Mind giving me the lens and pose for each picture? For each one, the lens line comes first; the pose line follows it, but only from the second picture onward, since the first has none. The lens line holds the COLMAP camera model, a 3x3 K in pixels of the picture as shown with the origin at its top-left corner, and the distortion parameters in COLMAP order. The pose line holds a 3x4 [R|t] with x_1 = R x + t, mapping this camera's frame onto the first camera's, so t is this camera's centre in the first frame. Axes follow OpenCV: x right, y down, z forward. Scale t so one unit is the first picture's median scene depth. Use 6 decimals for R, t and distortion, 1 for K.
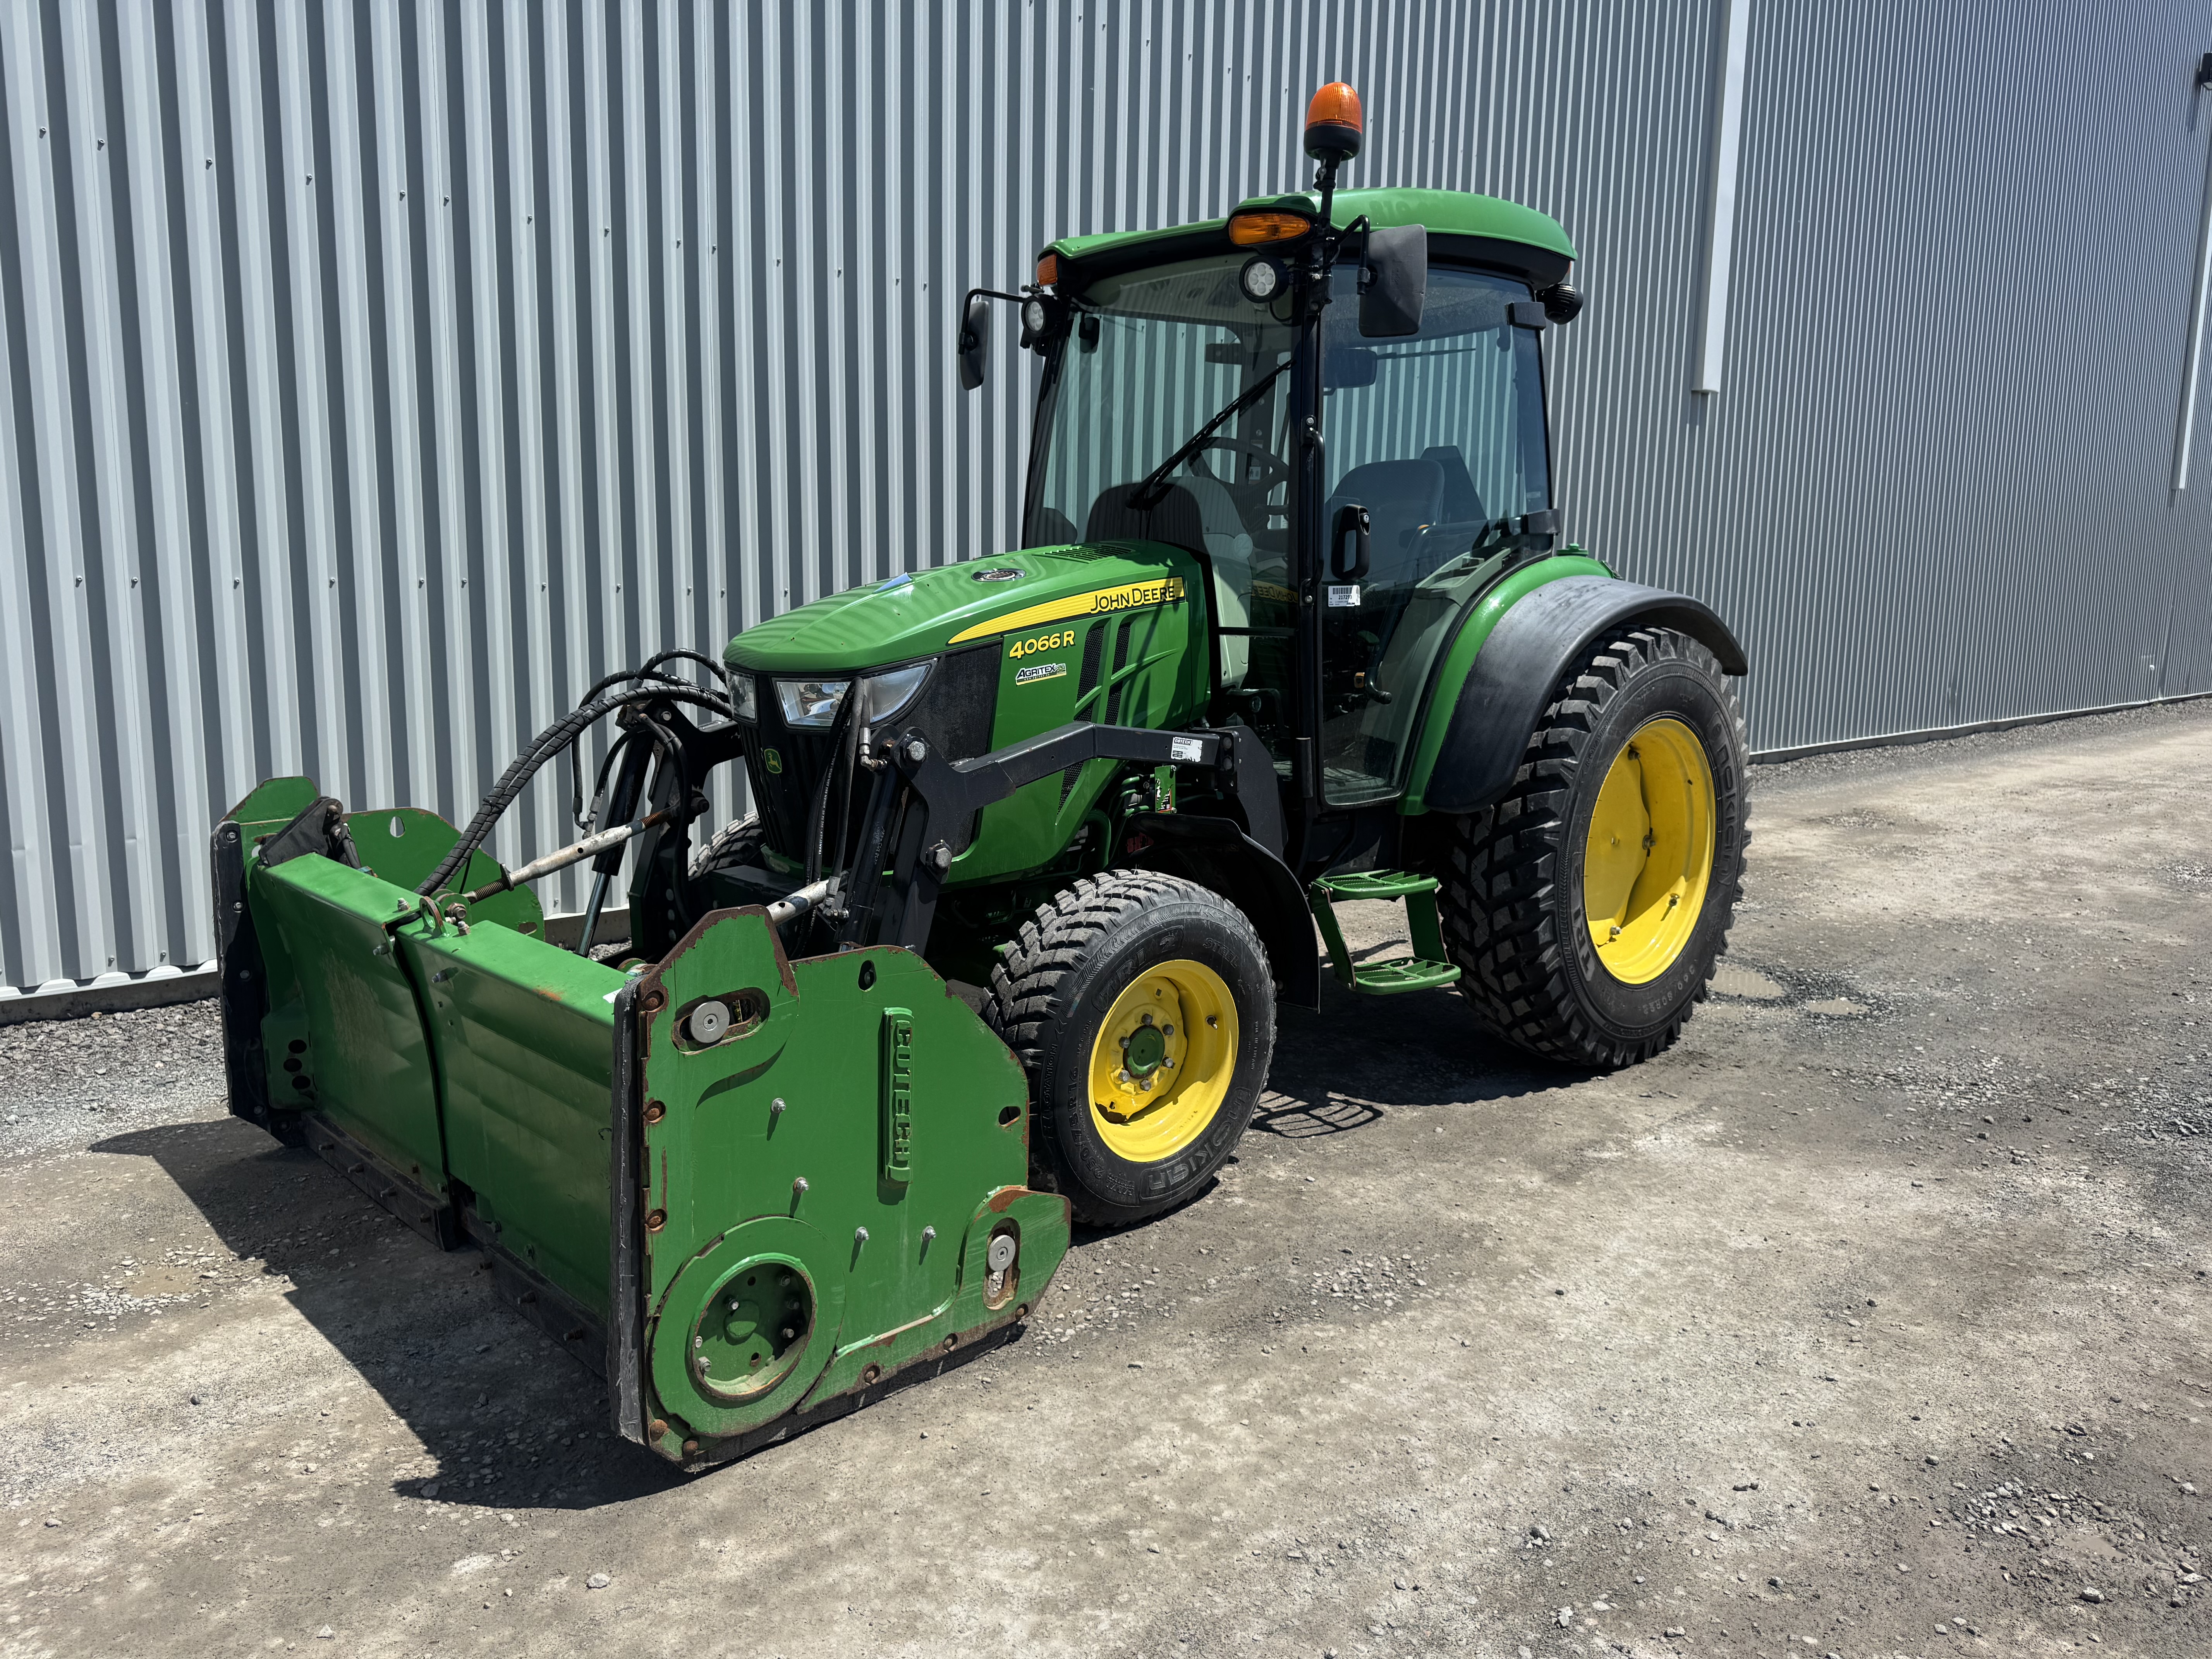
lens RADIAL K [[1605.1, 0, 1060.7], [0, 1605.1, 817.6], [0, 0, 1]] dist [0.023169, -0.031028]
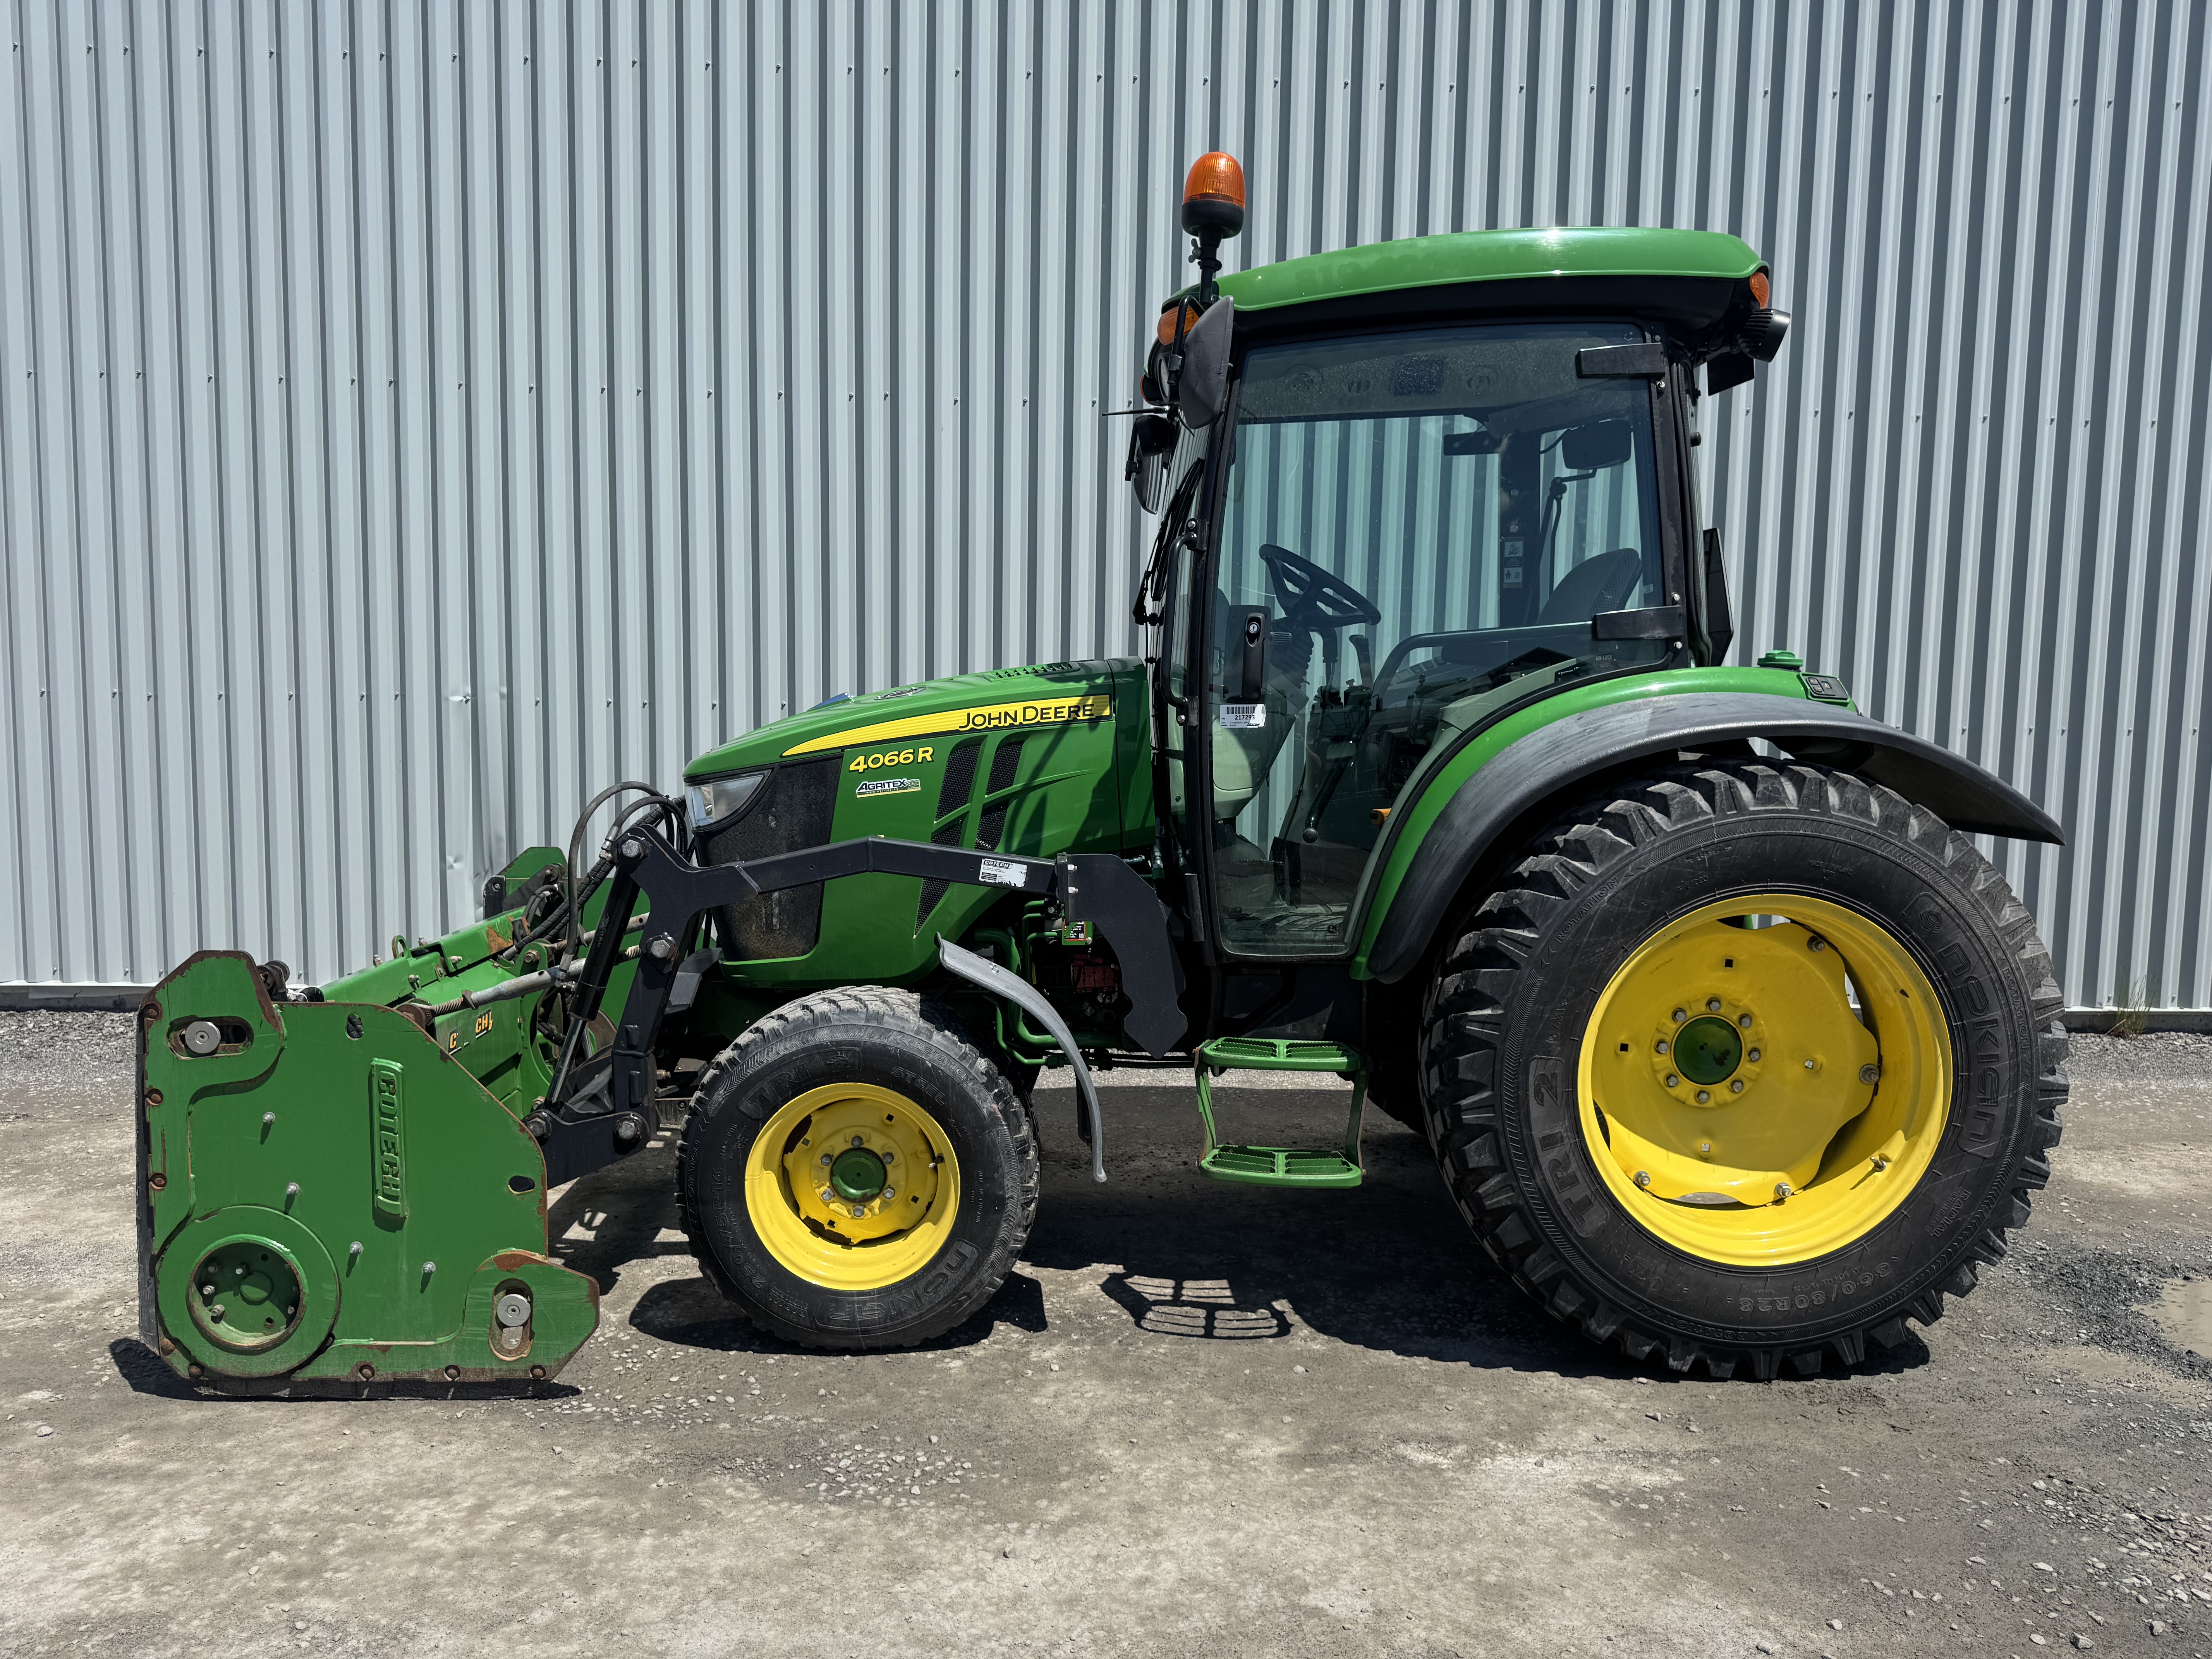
lens RADIAL K [[1605.1, 0, 1122.7], [0, 1605.1, 814.5], [0, 0, 1]] dist [0.023169, -0.031028]
pose [[0.736103, 0.046480, -0.675272, 0.744317], [-0.101321, 0.993965, -0.042032, -0.042975], [0.669244, 0.099359, 0.736370, 0.332101]]
